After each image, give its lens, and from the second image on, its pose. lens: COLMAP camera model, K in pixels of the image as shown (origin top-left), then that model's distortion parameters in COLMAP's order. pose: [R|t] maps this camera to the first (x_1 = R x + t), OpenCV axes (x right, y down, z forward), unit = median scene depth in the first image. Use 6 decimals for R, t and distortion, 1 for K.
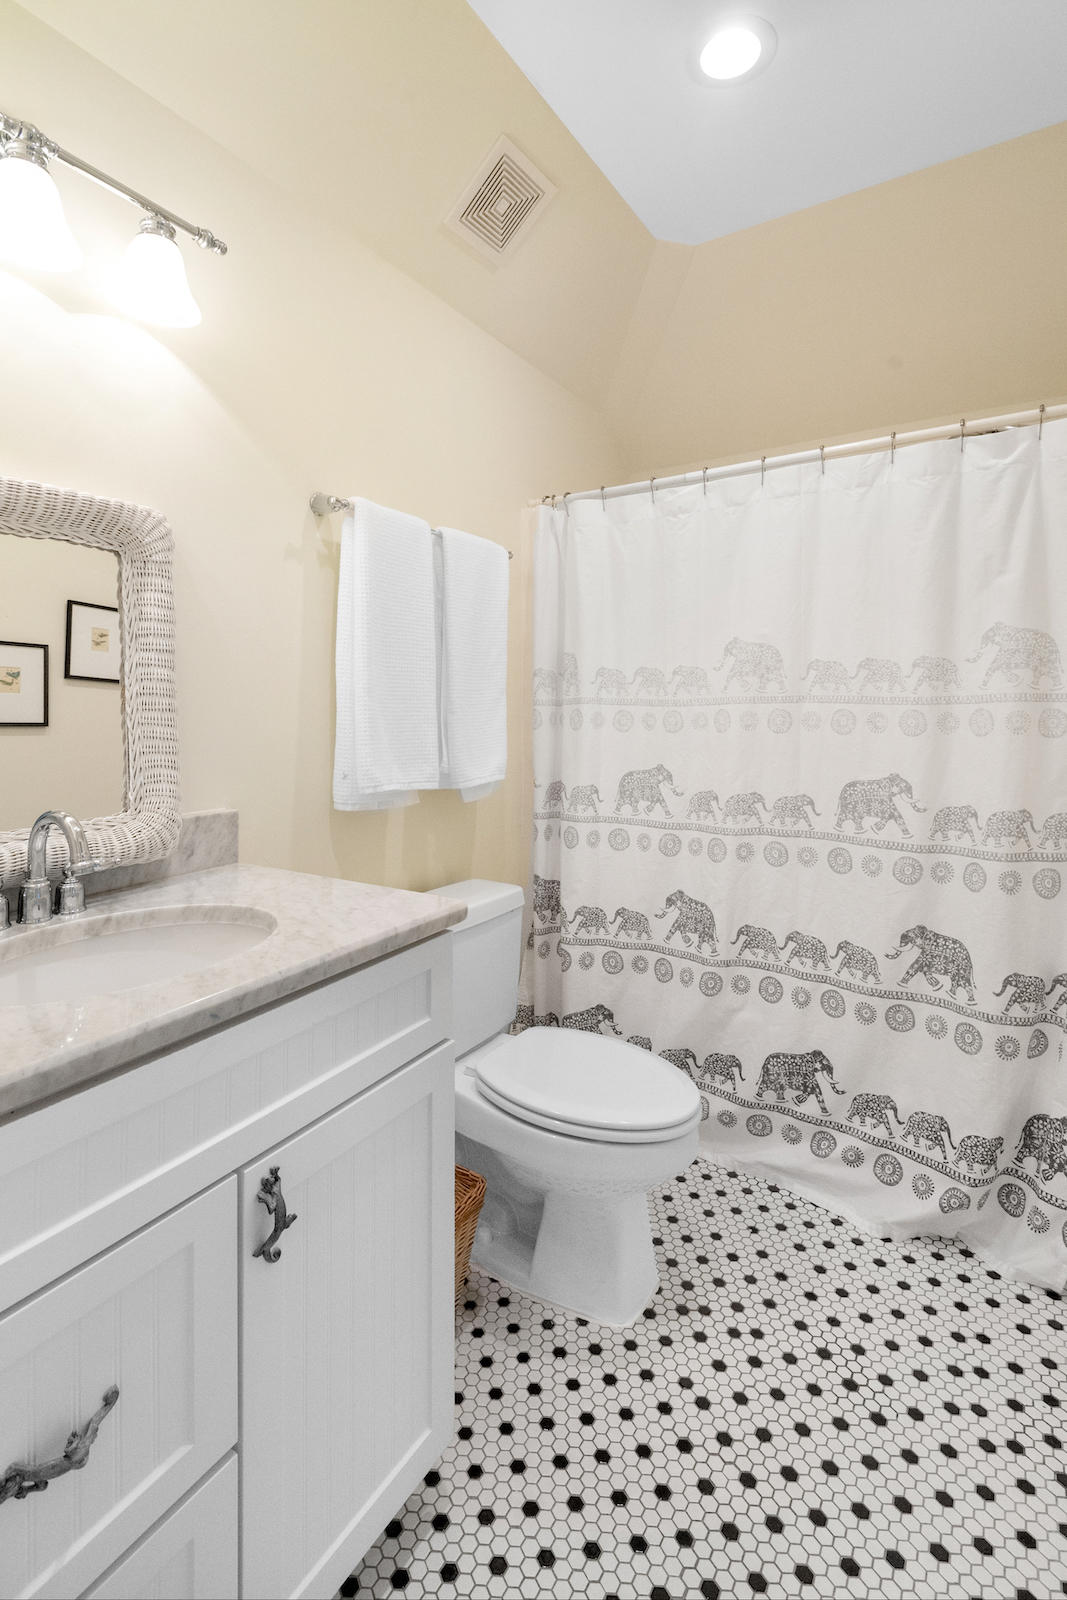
lens RADIAL K [[729.3, 0, 521.0], [0, 729.3, 693.7], [0, 0, 1]] dist [0.019061, -0.011249]
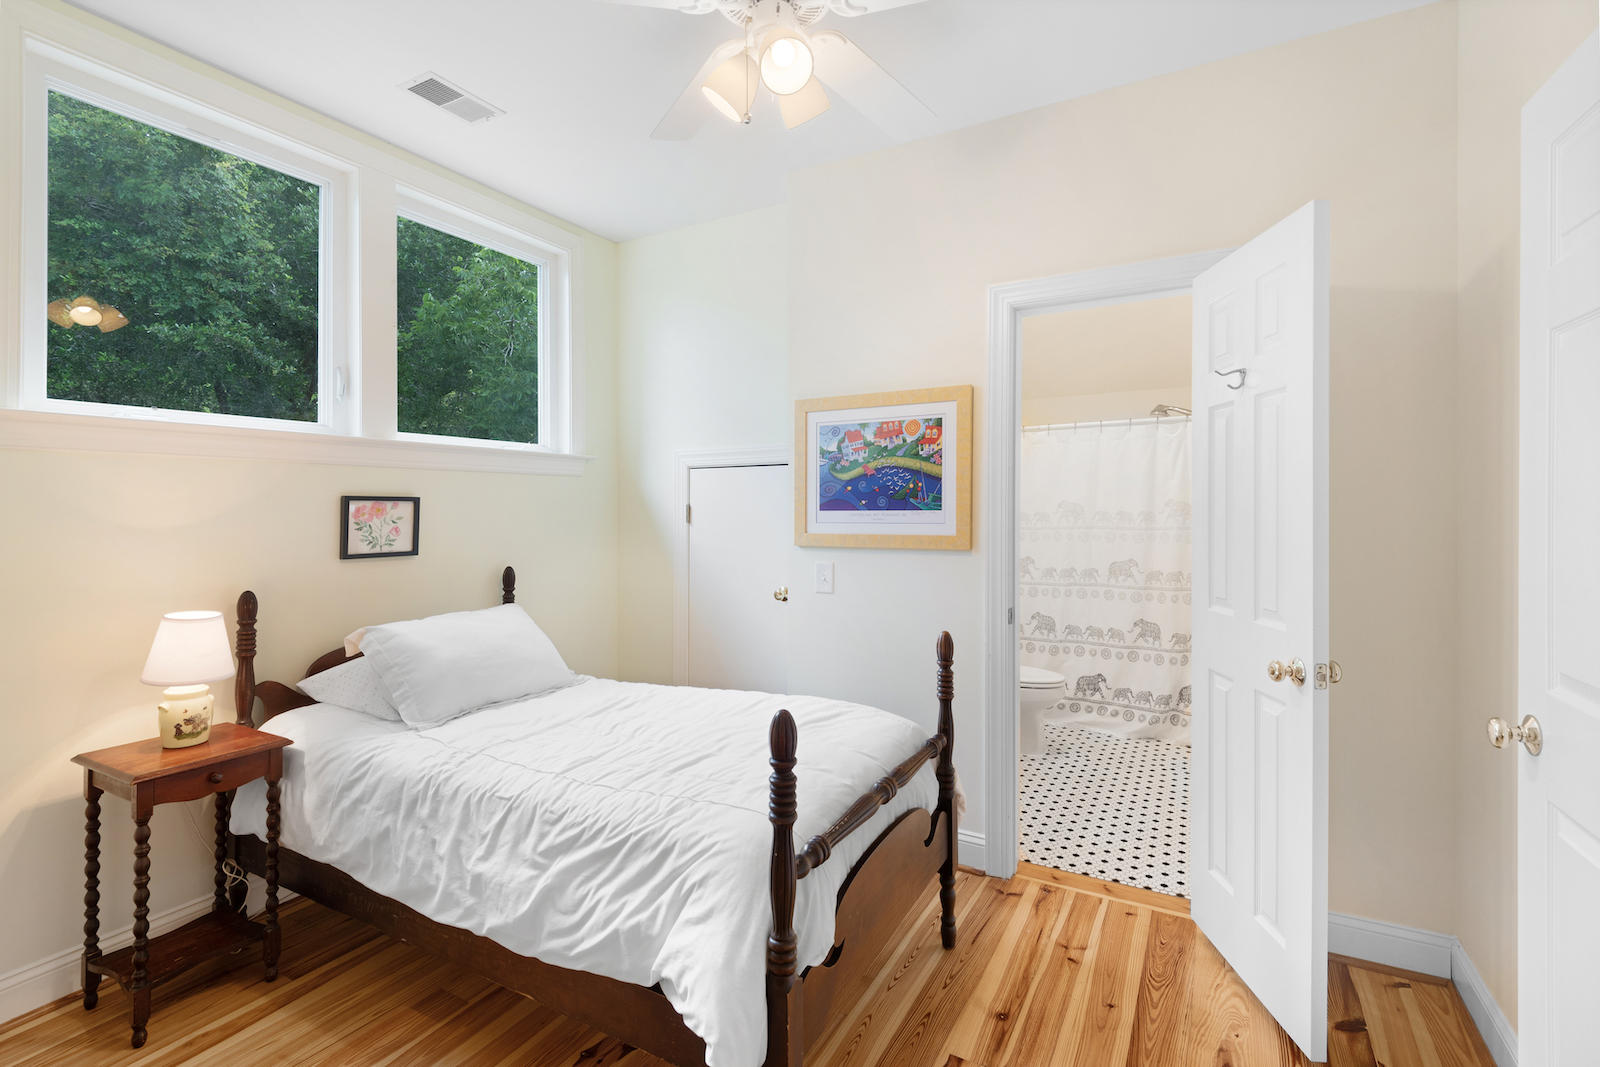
lens RADIAL K [[729.3, 0, 803.9], [0, 729.3, 503.3], [0, 0, 1]] dist [0.019061, -0.011249]
pose [[0.996122, 0.001949, 0.087958, -0.808891], [-0.001958, 0.999998, 0.000020, -0.074264], [-0.087958, -0.000192, 0.996124, -1.364296]]
